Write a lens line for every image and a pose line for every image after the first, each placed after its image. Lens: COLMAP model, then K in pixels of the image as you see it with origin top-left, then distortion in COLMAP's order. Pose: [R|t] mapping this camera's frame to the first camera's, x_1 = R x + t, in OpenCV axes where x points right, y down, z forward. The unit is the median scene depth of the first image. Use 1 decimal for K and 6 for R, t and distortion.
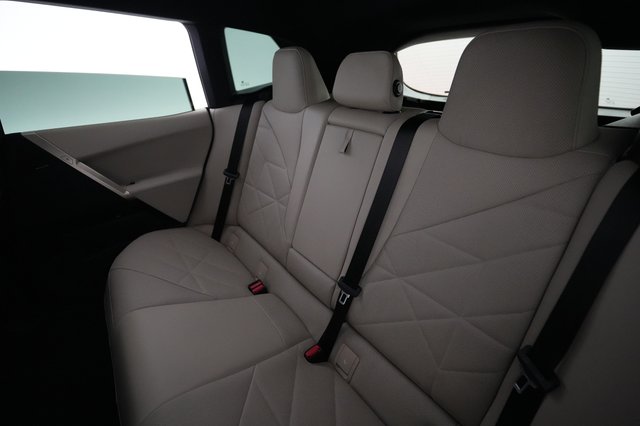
lens RADIAL K [[311.7, 0, 320.0], [0, 311.7, 213.0], [0, 0, 1]] dist [-0.000478, -0.000136]
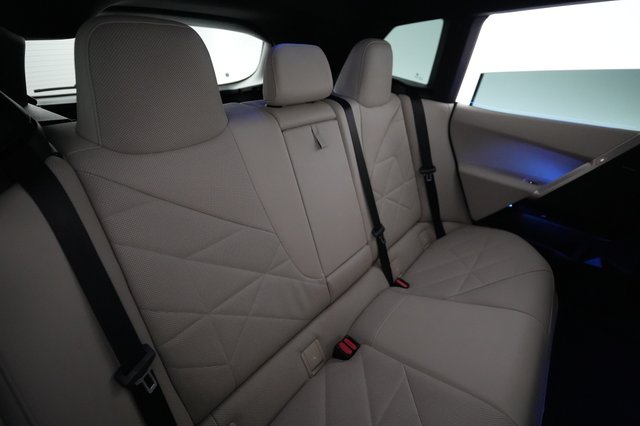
lens RADIAL K [[311.7, 0, 320.0], [0, 311.7, 213.0], [0, 0, 1]] dist [-0.000478, -0.000136]
pose [[-0.264668, -0.439287, 0.858474, -0.792316], [0.390552, 0.765117, 0.511923, -0.498647], [-0.881714, 0.470768, -0.030937, 1.038188]]
